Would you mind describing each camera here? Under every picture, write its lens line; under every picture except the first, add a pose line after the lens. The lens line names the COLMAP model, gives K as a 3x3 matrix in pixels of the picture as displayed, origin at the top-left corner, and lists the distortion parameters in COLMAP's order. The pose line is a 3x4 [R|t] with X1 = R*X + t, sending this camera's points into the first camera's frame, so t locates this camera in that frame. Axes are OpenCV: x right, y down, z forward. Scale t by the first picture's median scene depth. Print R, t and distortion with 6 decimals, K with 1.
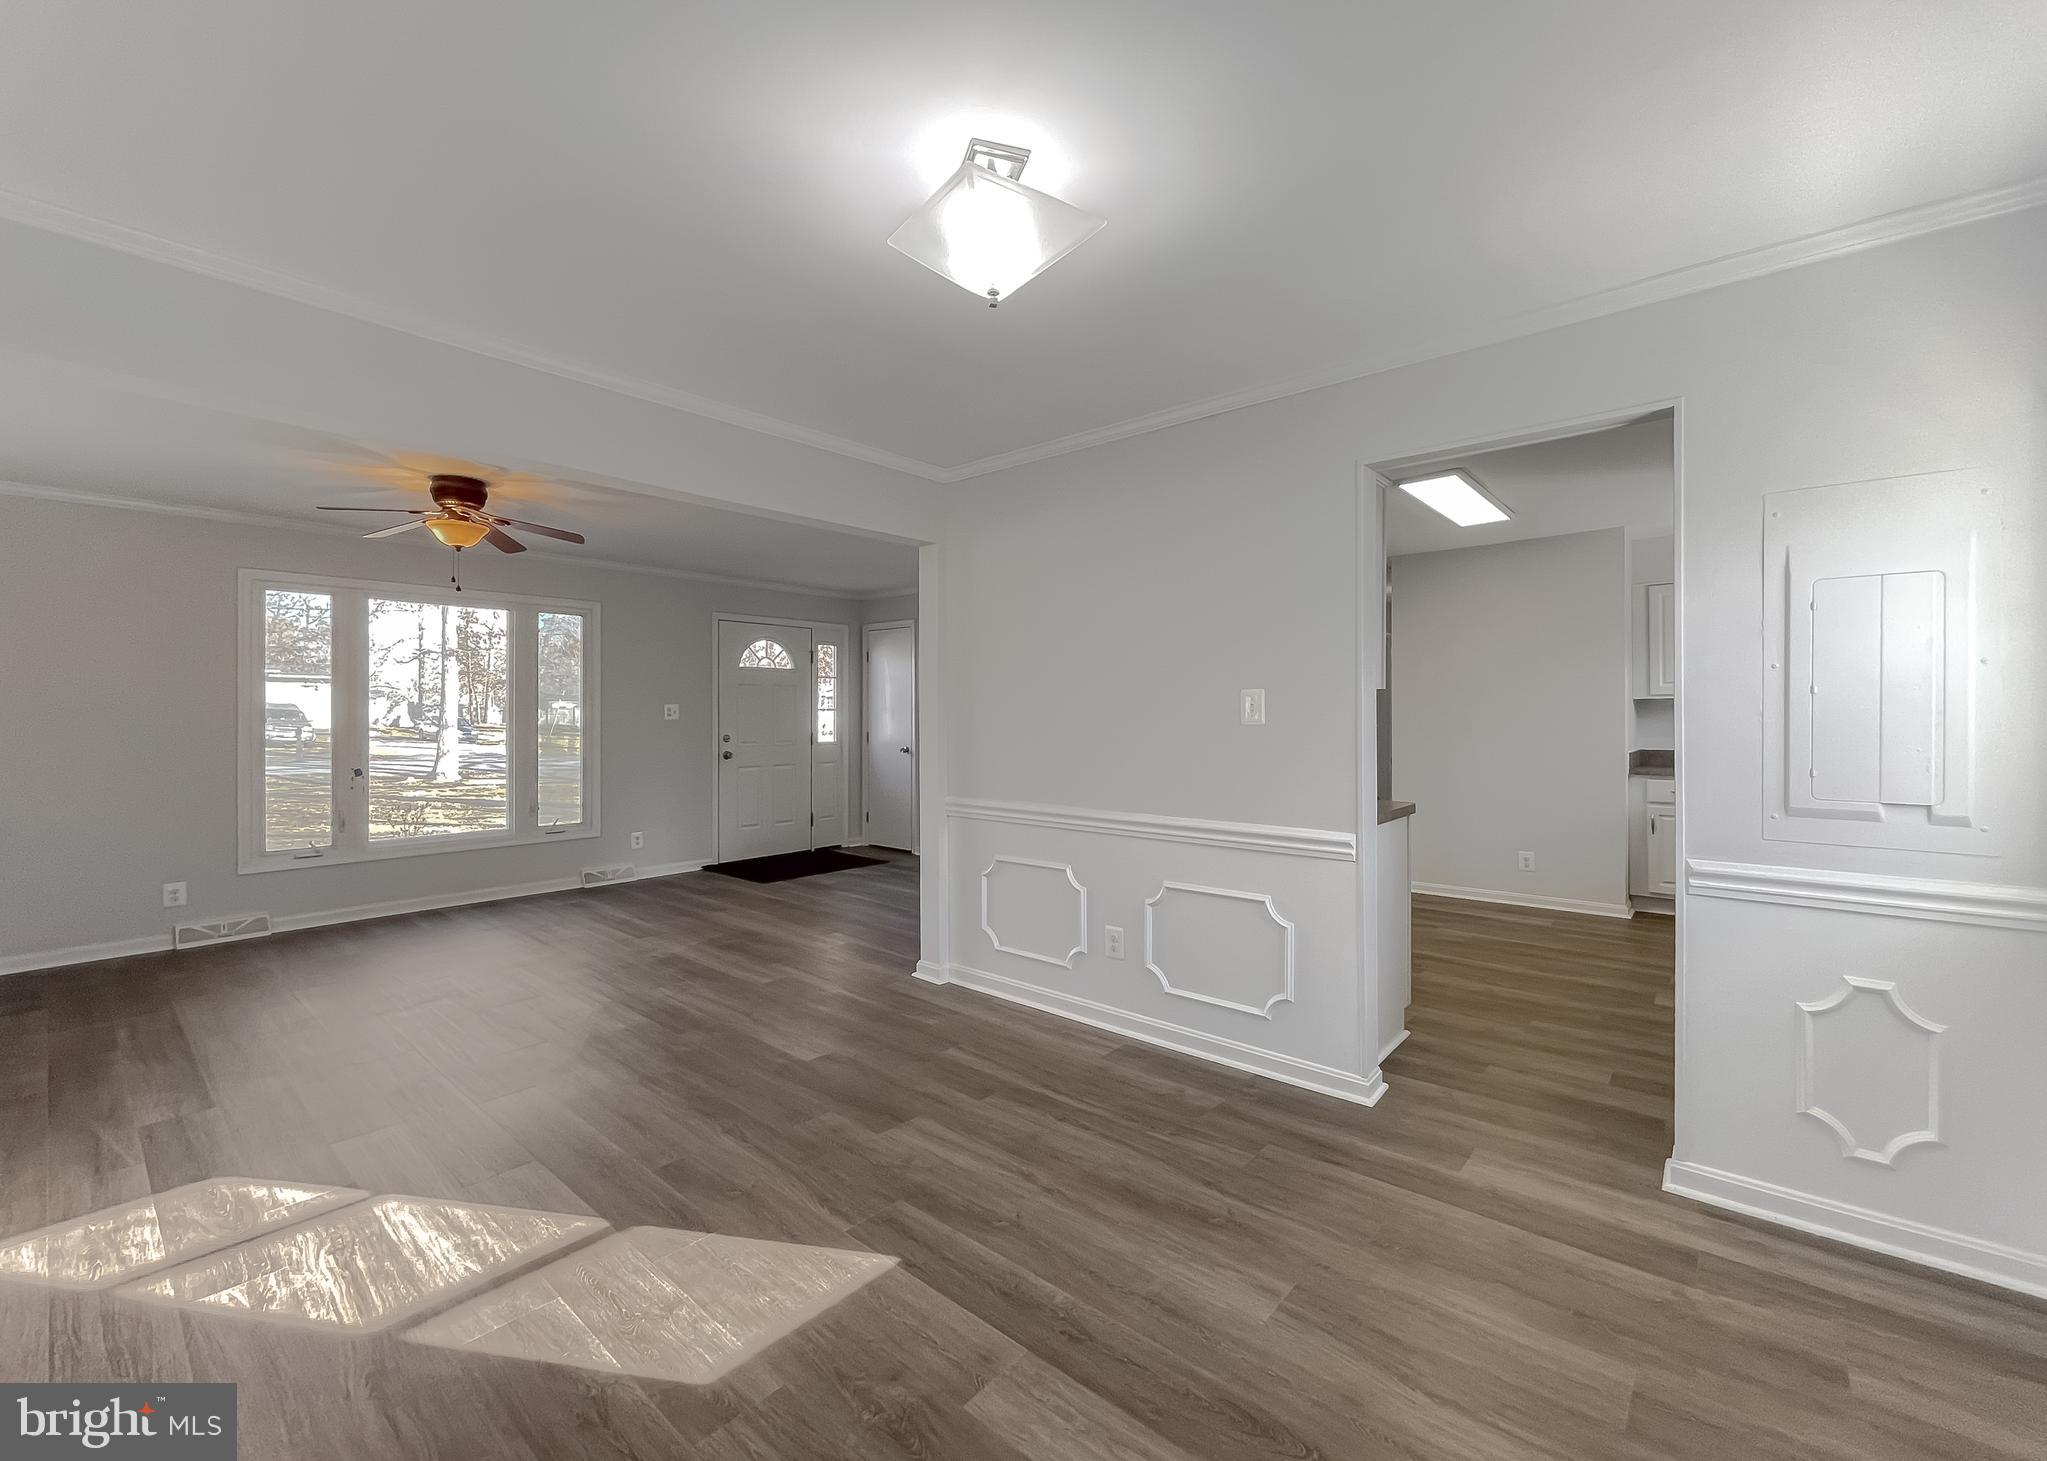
lens RADIAL K [[848.8, 0, 1020.1], [0, 848.8, 714.6], [0, 0, 1]] dist [-0.001118, -0.000082]
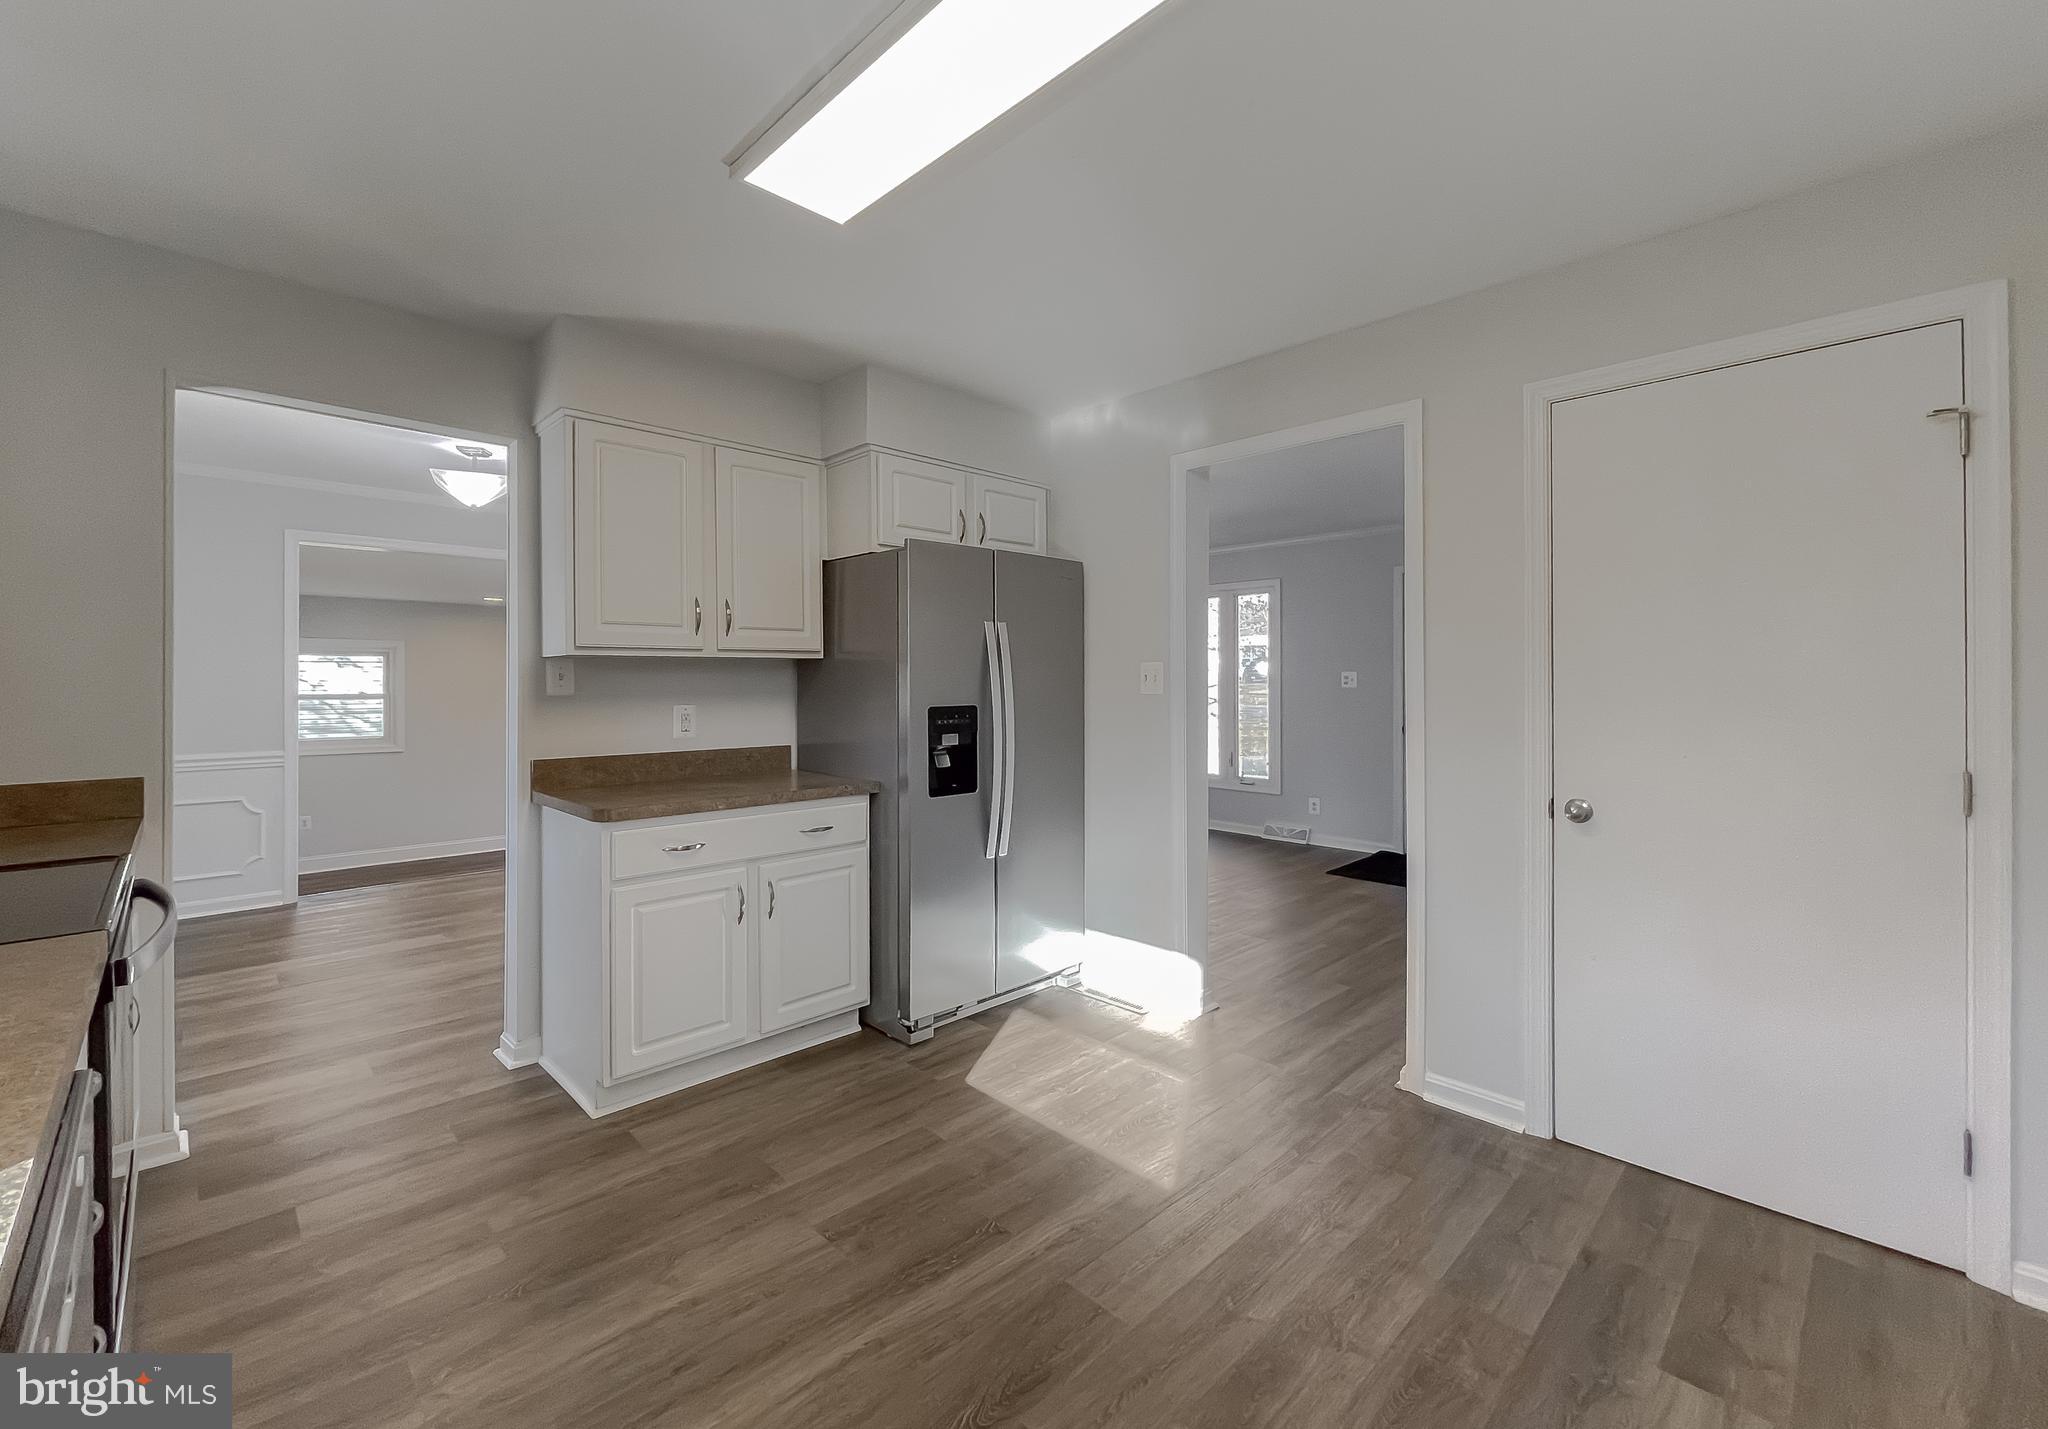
lens RADIAL K [[852.9, 0, 1015.3], [0, 852.9, 701.8], [0, 0, 1]] dist [0.000601, 0.000350]
pose [[-0.091036, 0.024344, -0.995550, 0.846662], [0.001083, 0.999703, 0.024347, -0.003326], [0.995847, 0.001138, -0.091035, 1.050208]]
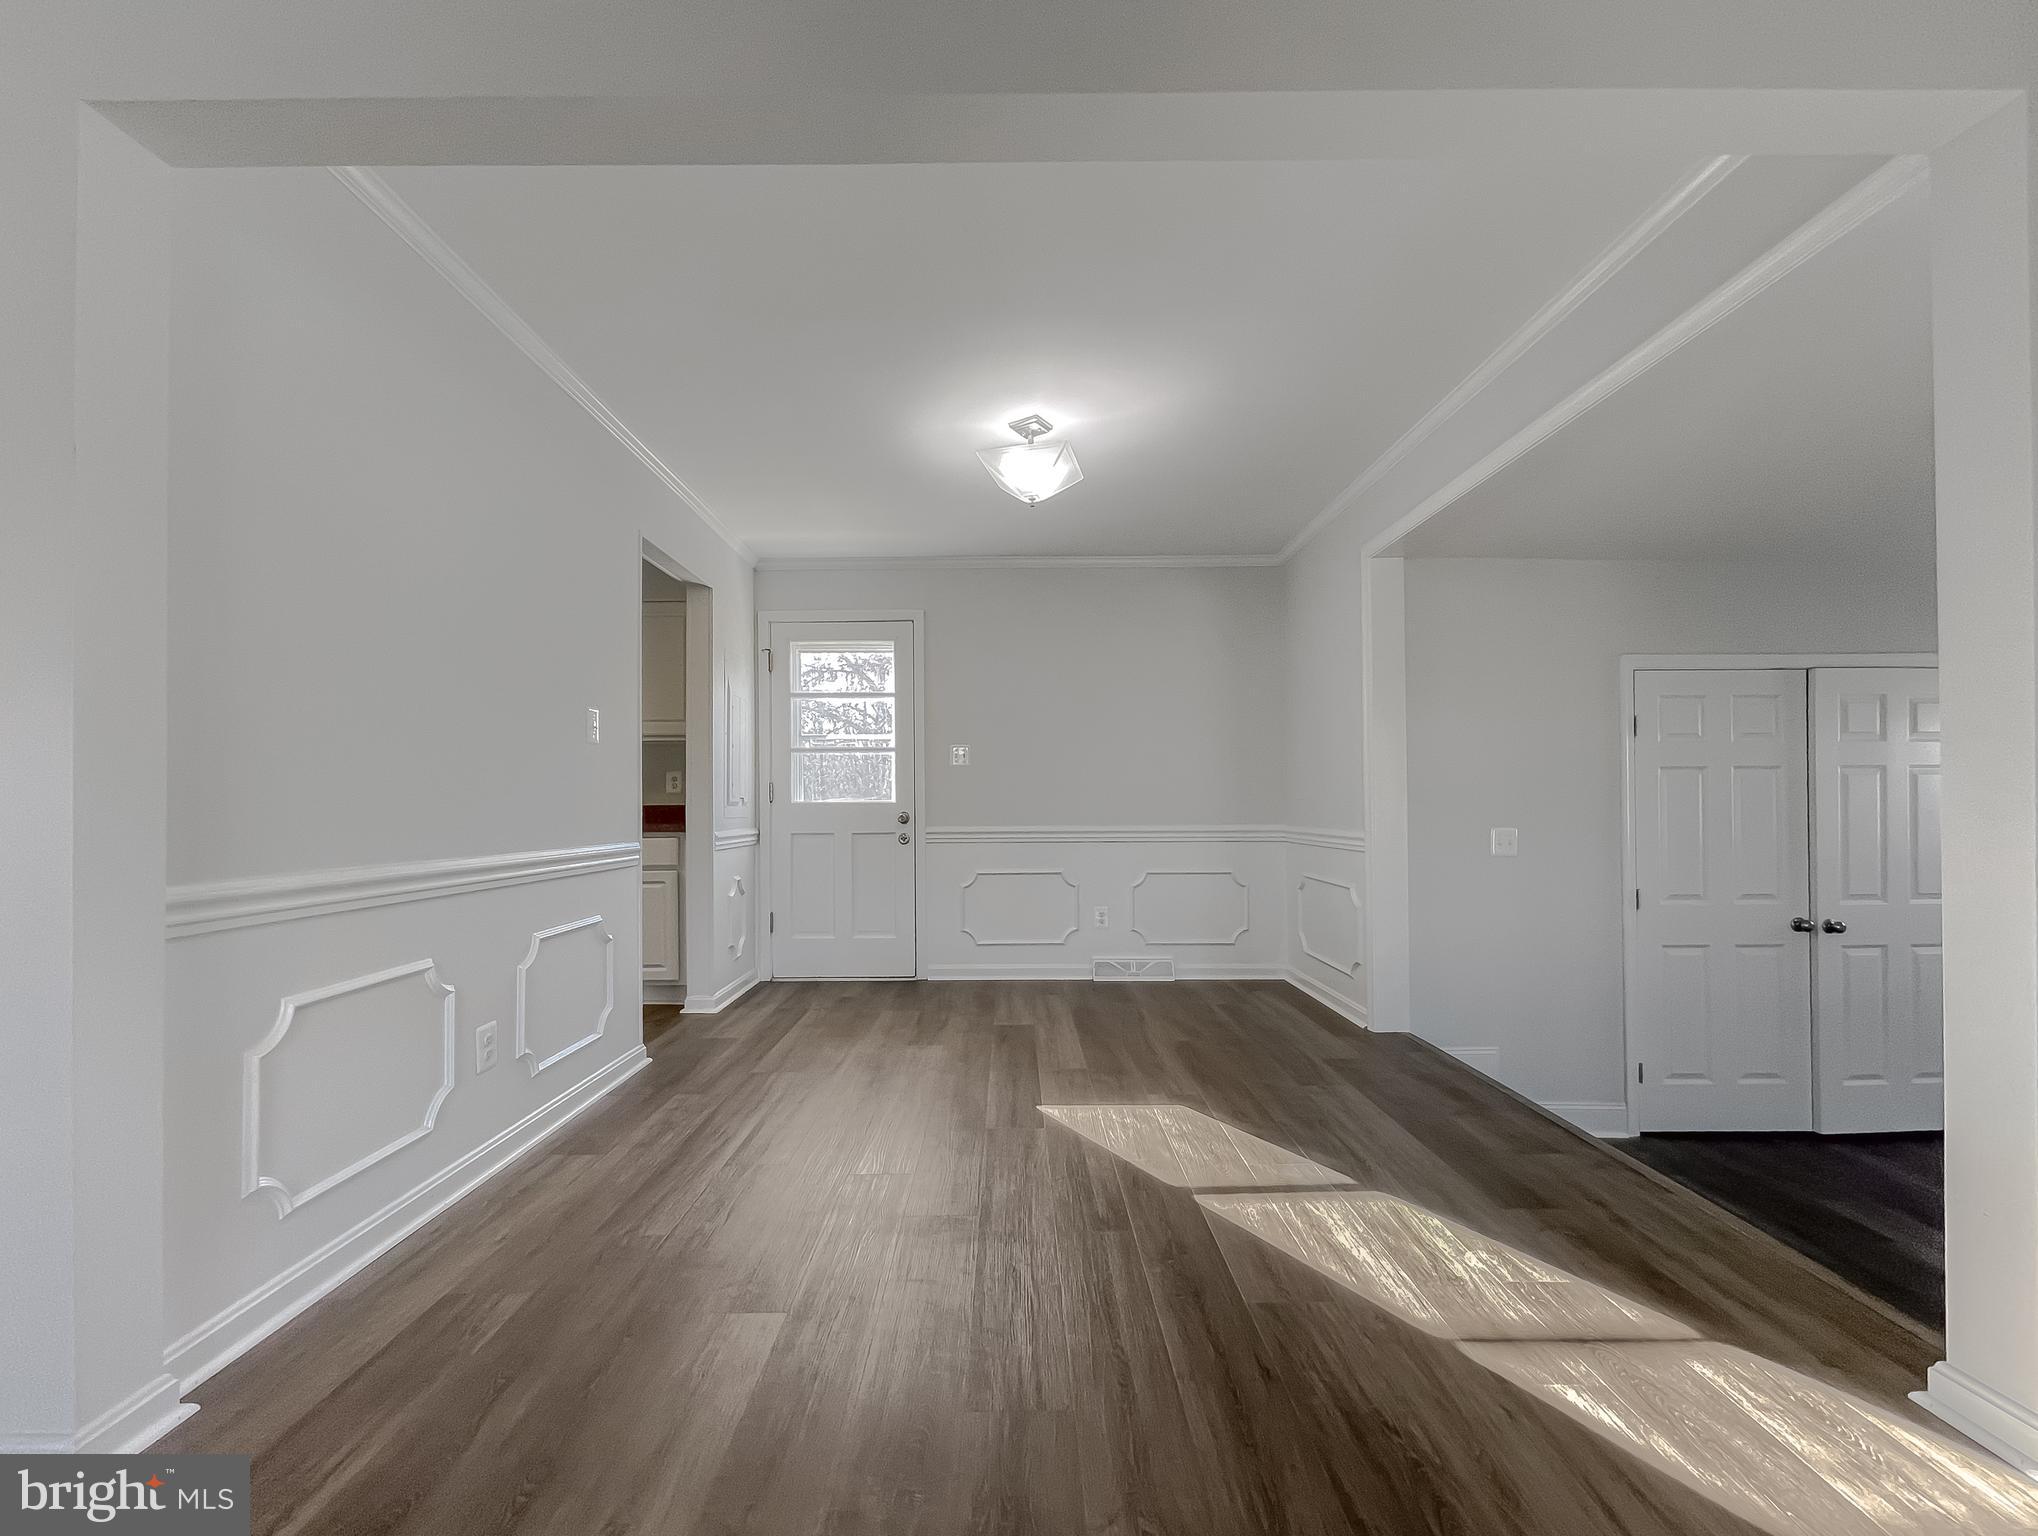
lens RADIAL K [[850.3, 0, 1008.2], [0, 850.3, 796.7], [0, 0, 1]] dist [-0.001342, 0.000153]
pose [[-0.653892, 0.014418, 0.756451, -0.515839], [0.009117, 0.999896, -0.011177, 0.057743], [-0.756533, -0.000412, -0.653955, 0.846551]]
